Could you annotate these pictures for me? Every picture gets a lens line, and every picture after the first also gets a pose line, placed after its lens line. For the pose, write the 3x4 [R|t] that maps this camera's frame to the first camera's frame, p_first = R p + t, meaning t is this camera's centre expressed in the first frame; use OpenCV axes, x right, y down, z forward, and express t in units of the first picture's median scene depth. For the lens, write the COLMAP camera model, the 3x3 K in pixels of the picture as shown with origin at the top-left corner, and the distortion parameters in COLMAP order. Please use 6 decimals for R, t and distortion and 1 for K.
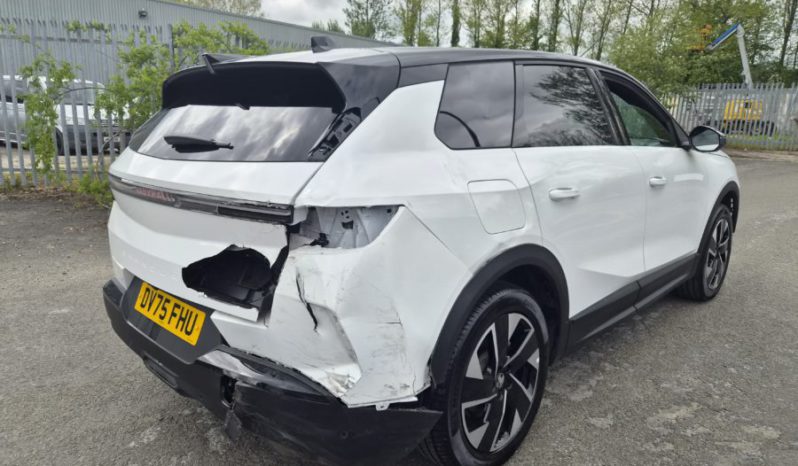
lens RADIAL K [[540.5, 0, 389.9], [0, 540.5, 236.7], [0, 0, 1]] dist [0.067356, -0.053163]
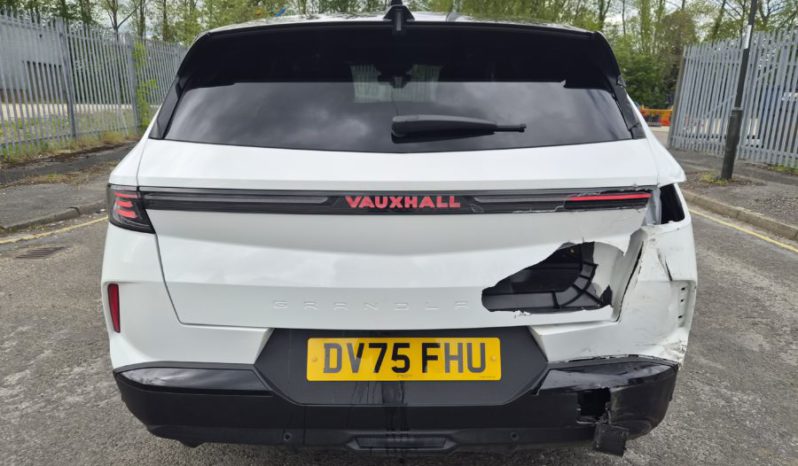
lens RADIAL K [[540.5, 0, 396.3], [0, 540.5, 237.7], [0, 0, 1]] dist [0.067356, -0.053163]
pose [[0.702498, -0.185347, 0.687127, -0.949340], [0.152851, 0.982255, 0.108685, -0.114136], [-0.695078, 0.028677, 0.718362, 0.505797]]
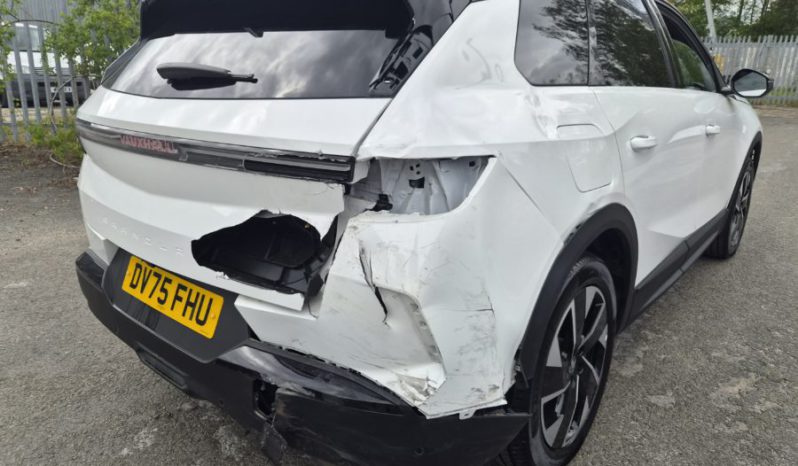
lens RADIAL K [[540.5, 0, 393.1], [0, 540.5, 229.2], [0, 0, 1]] dist [0.067356, -0.053163]
pose [[0.997287, -0.015111, 0.072042, -0.146537], [0.010304, 0.997724, 0.066637, -0.006683], [-0.072885, -0.065714, 0.995173, 0.205507]]
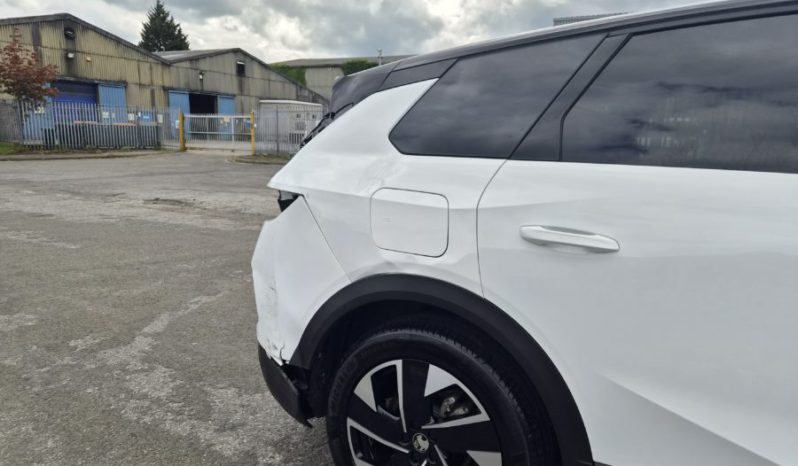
lens RADIAL K [[561.7, 0, 397.5], [0, 561.7, 231.8], [0, 0, 1]] dist [0.041622, -0.003112]
pose [[0.227712, 0.157143, -0.960965, 1.034224], [-0.217362, 0.970193, 0.107146, -0.130249], [0.949158, 0.184479, 0.255081, 0.761301]]
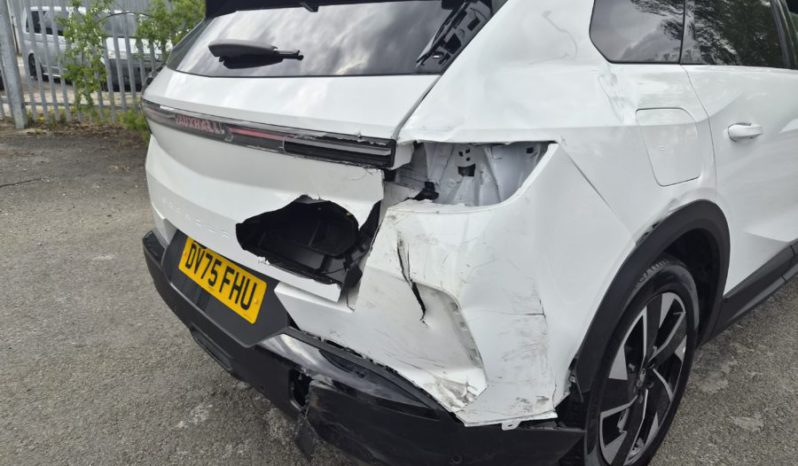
lens RADIAL K [[540.5, 0, 393.5], [0, 540.5, 243.6], [0, 0, 1]] dist [0.067356, -0.053163]
pose [[0.997309, 0.026538, -0.068337, -0.106408], [-0.018575, 0.993234, 0.114635, -0.005568], [0.070917, -0.113057, 0.991054, 0.254117]]
